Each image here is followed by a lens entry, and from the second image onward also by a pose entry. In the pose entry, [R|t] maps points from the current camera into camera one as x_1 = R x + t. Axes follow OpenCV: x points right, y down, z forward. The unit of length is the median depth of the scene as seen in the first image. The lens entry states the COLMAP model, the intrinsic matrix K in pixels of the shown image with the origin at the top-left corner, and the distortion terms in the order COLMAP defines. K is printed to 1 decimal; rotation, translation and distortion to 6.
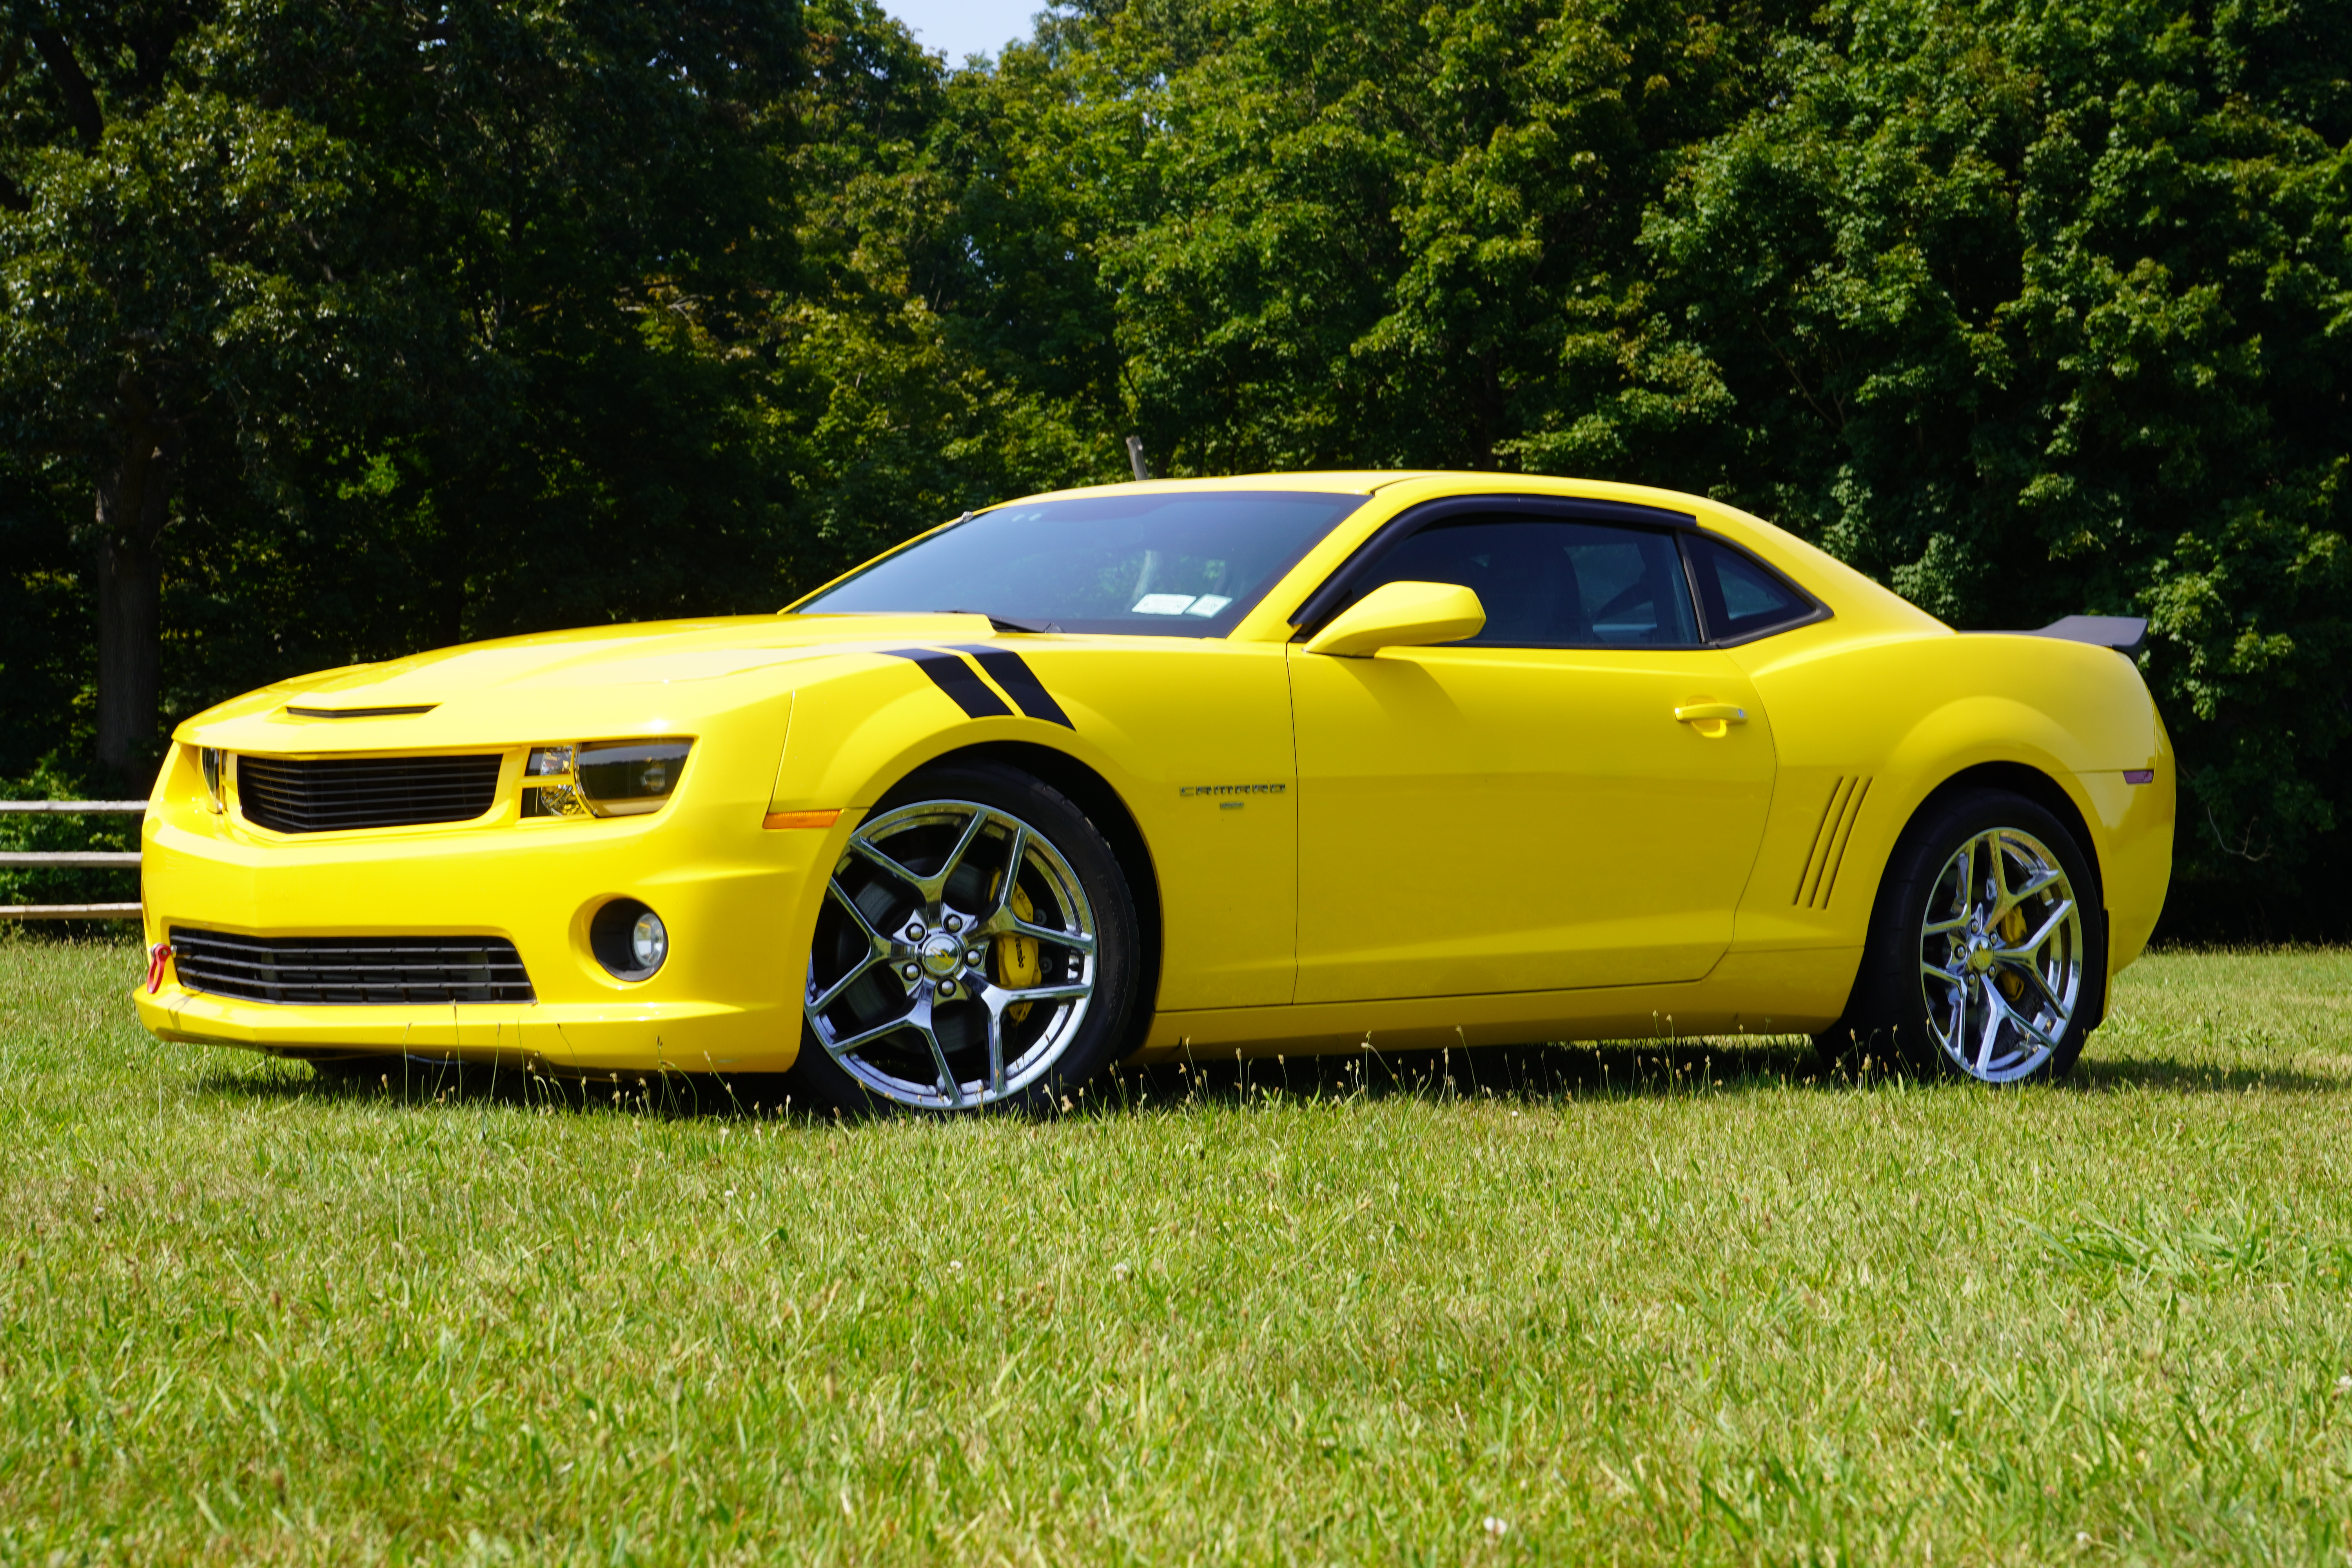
lens RADIAL K [[4786.7, 0, 1176.0], [0, 4786.7, 784.0], [0, 0, 1]] dist [0.451445, 0.091978]
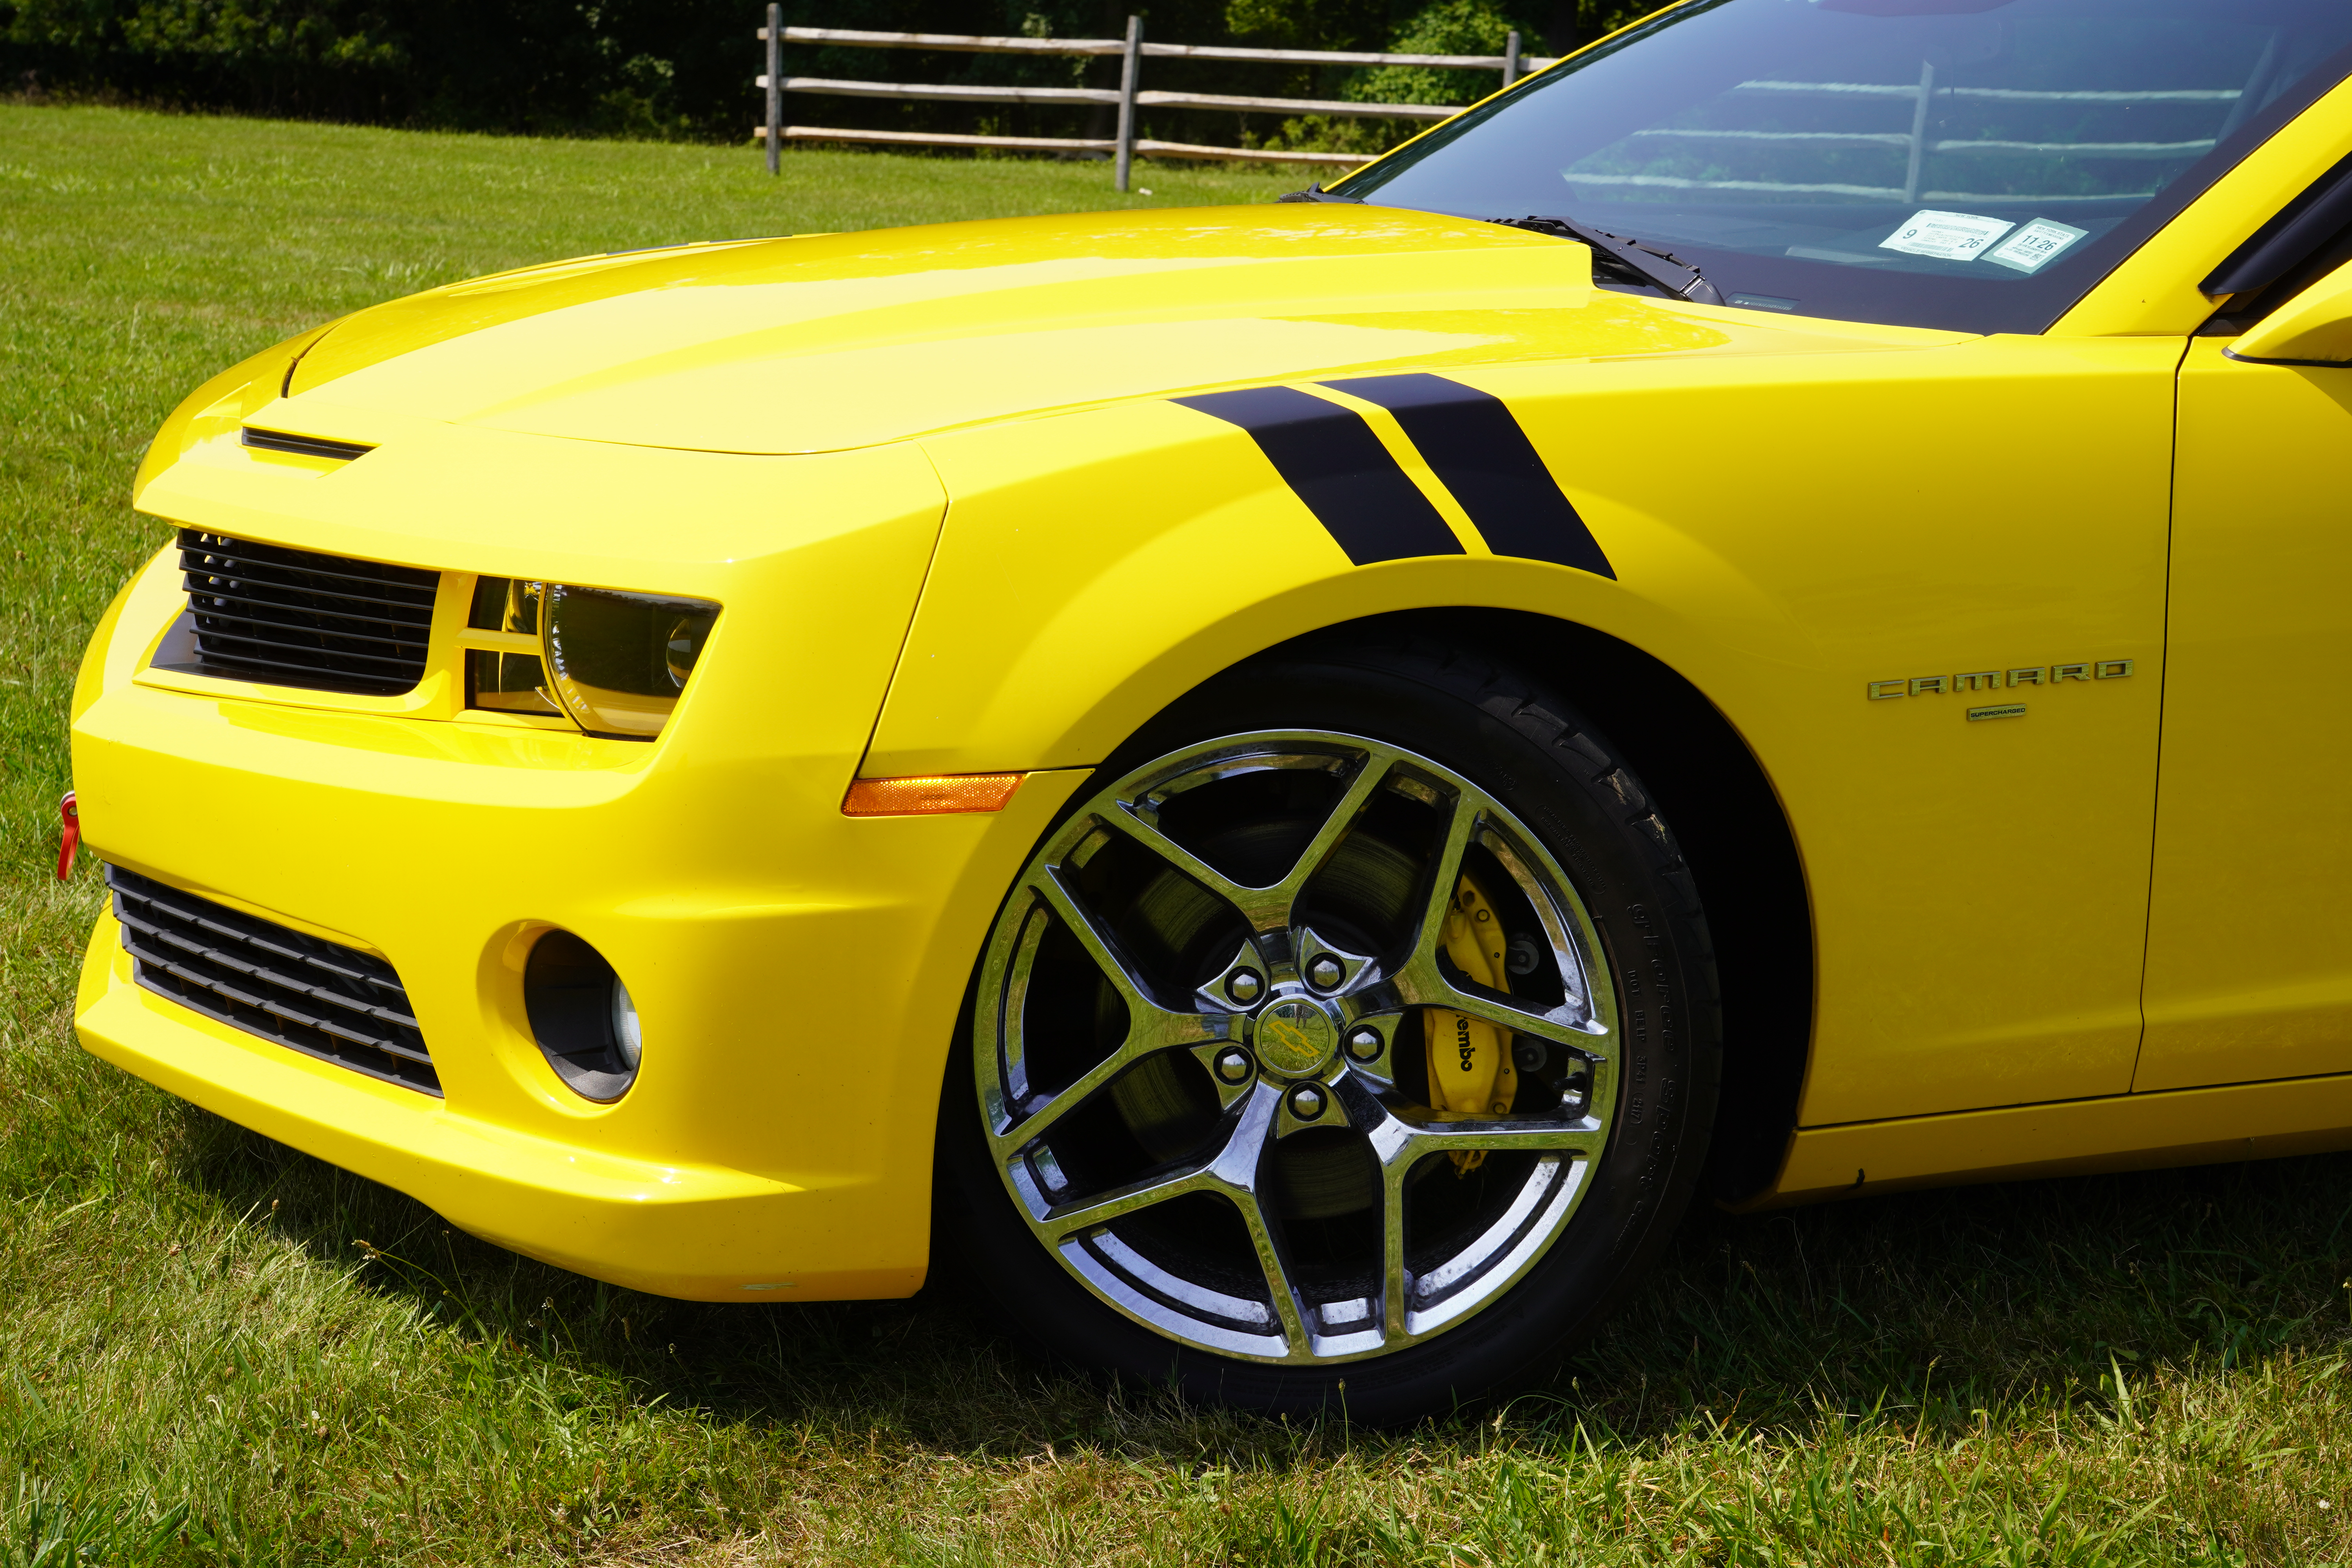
lens RADIAL K [[4162.7, 0, 1176.0], [0, 4162.7, 784.0], [0, 0, 1]] dist [0.230965, 0.155294]
pose [[0.946712, 0.089418, -0.309421, 0.066331], [-0.027534, 0.979642, 0.198858, -0.071498], [0.320903, -0.179741, 0.929900, 0.609500]]
